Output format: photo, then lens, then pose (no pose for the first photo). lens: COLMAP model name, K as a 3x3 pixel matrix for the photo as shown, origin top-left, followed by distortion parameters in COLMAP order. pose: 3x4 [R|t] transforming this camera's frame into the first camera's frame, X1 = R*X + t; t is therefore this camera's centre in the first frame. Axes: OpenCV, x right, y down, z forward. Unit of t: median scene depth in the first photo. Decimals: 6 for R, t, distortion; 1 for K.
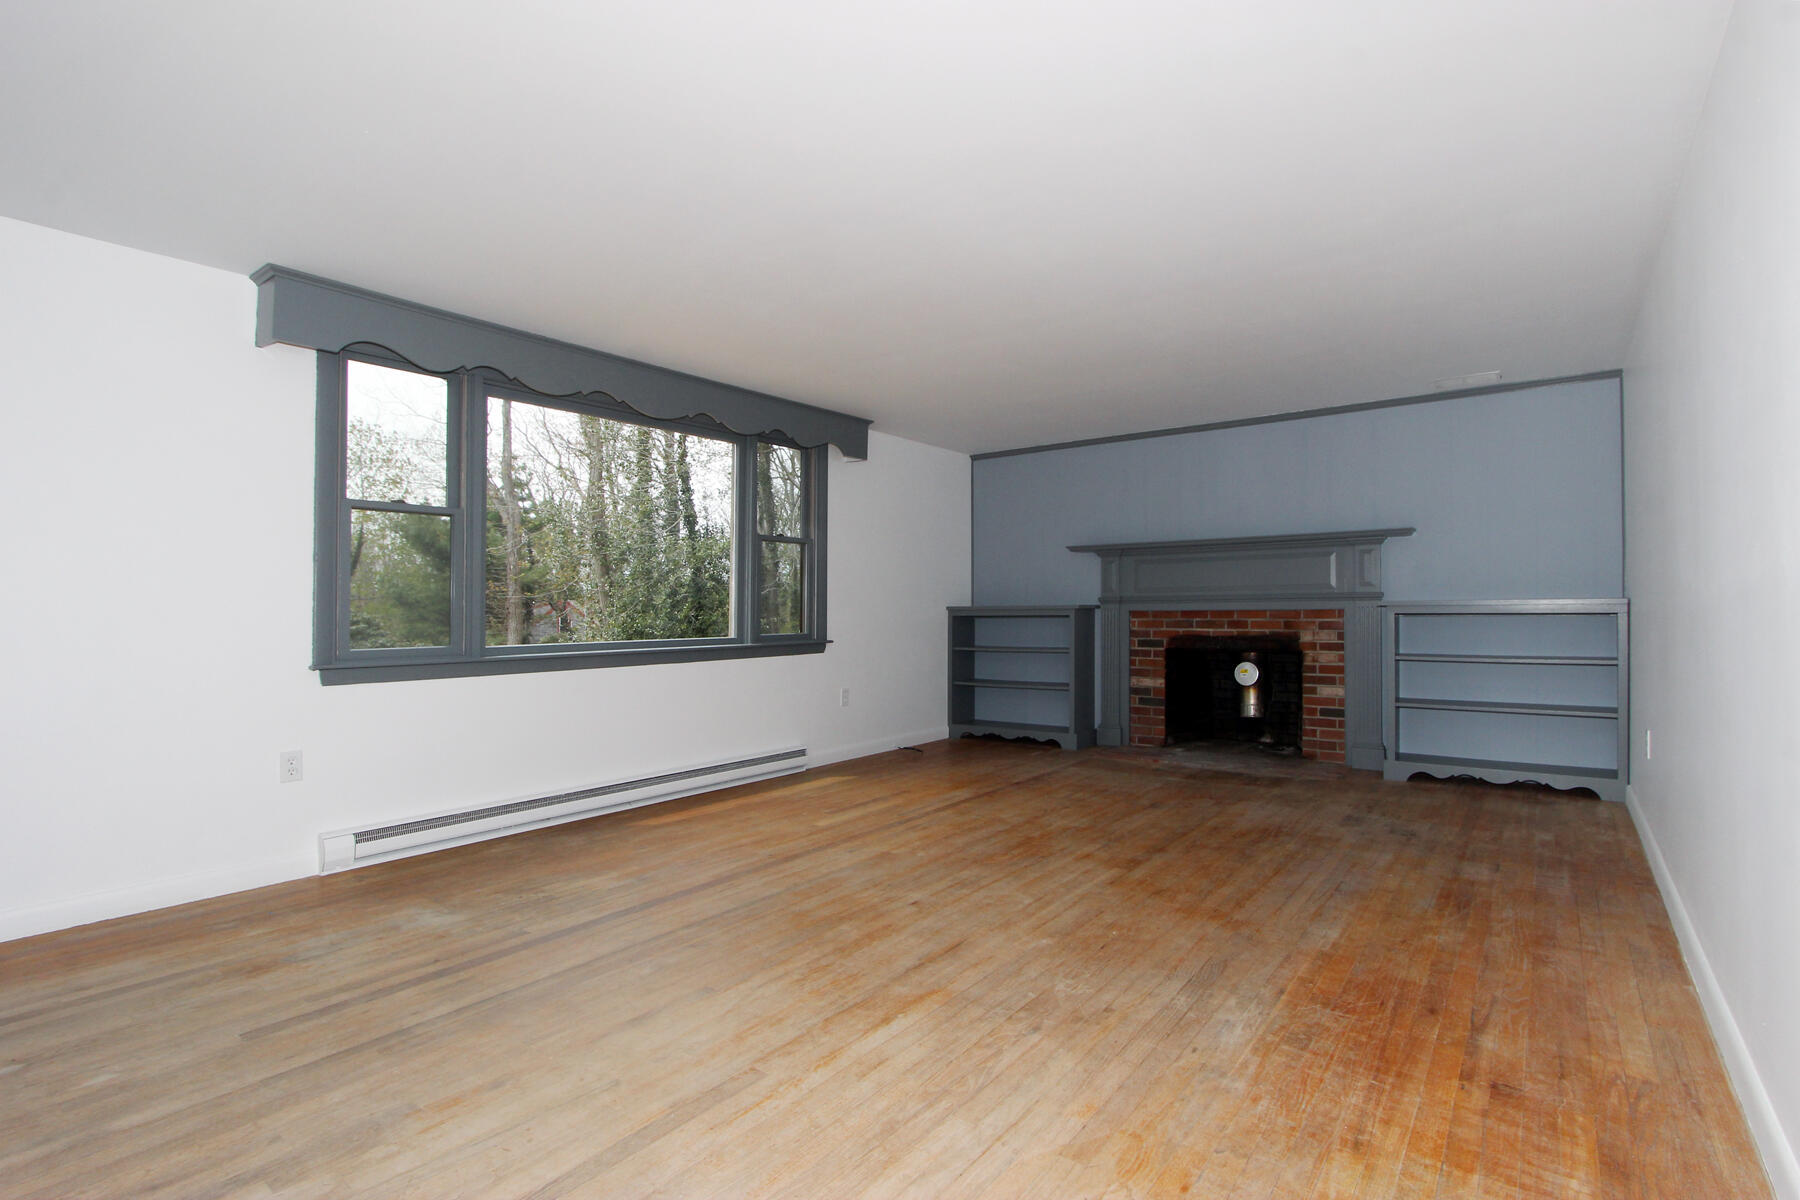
lens RADIAL K [[855.1, 0, 903.3], [0, 855.1, 607.0], [0, 0, 1]] dist [-0.000746, -0.000025]
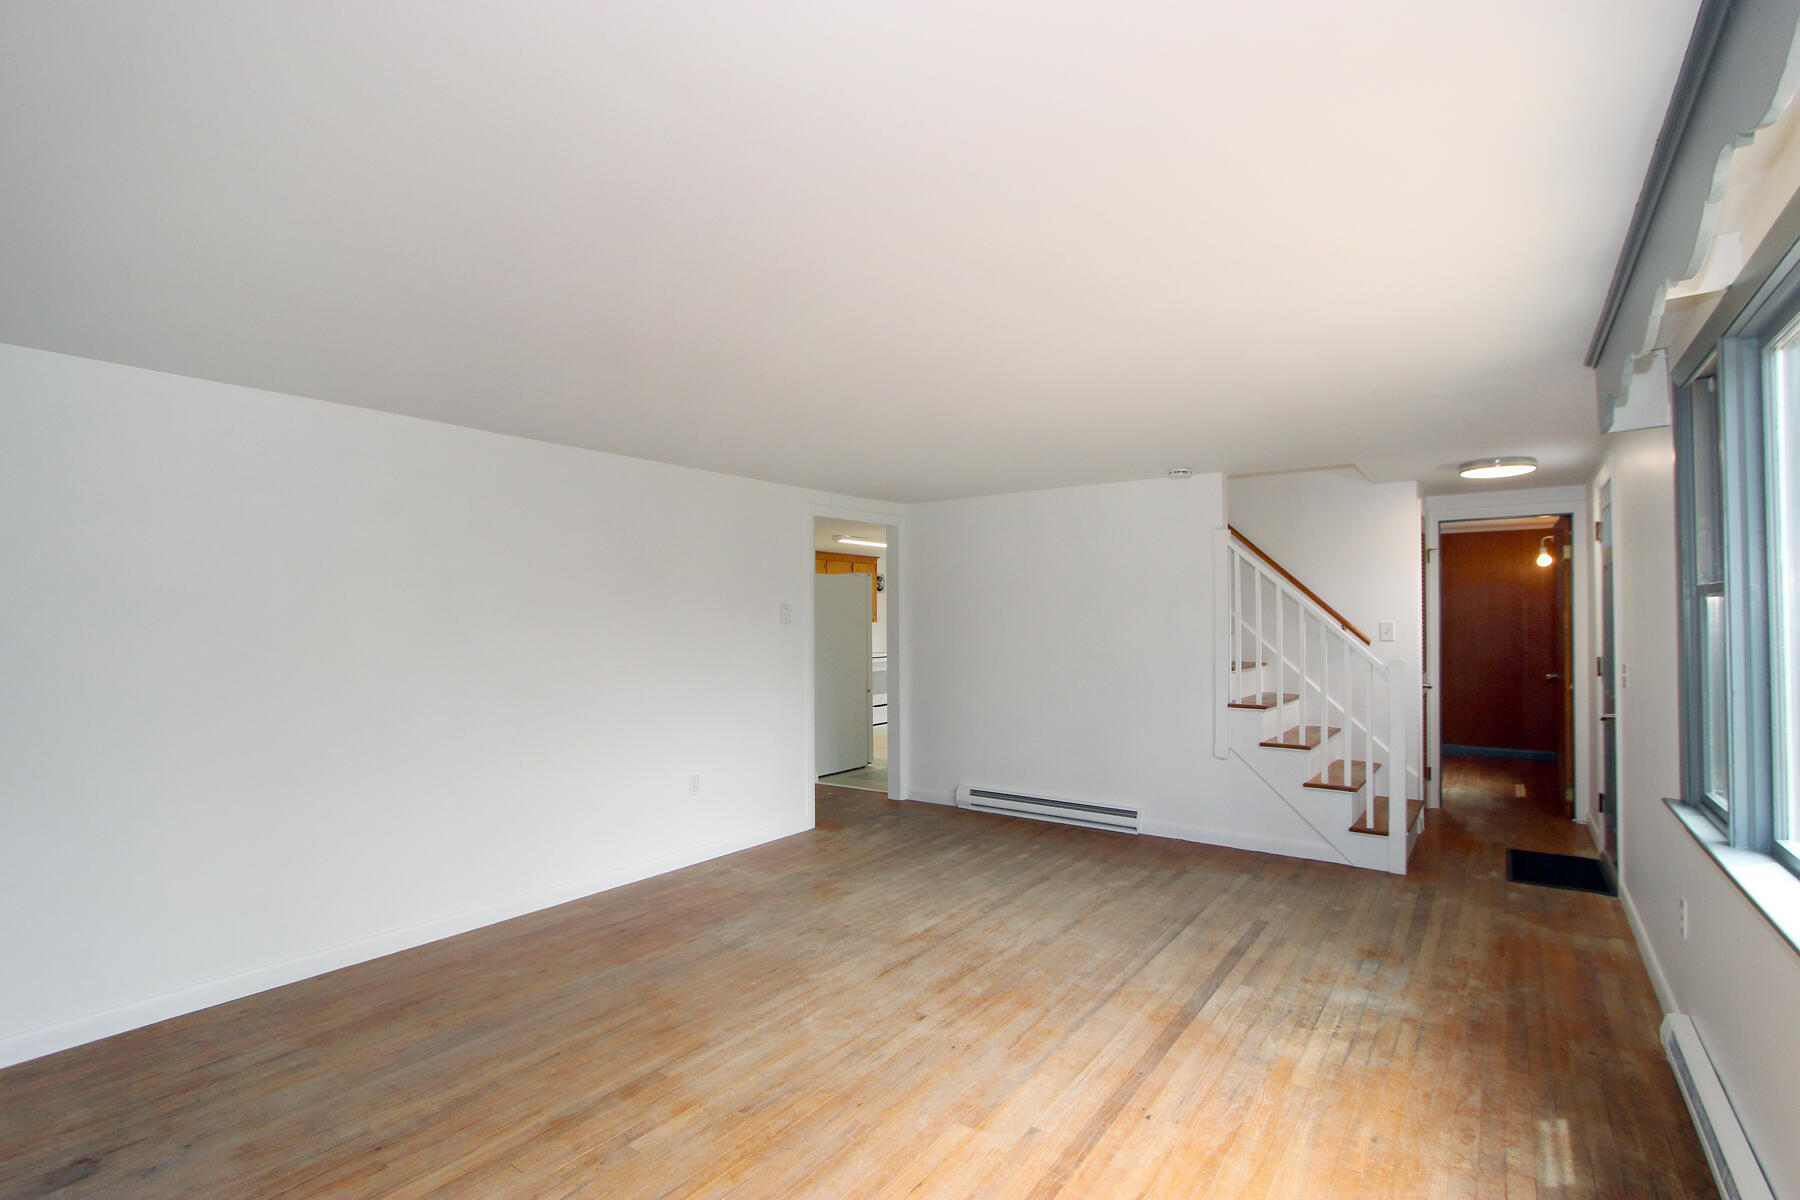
lens RADIAL K [[855.1, 0, 903.3], [0, 855.1, 607.0], [0, 0, 1]] dist [-0.000746, -0.000025]
pose [[-0.999051, 0.009719, -0.042465, 0.081317], [0.010486, 0.999785, -0.017875, -0.133236], [0.042282, -0.018303, -0.998938, 2.259888]]
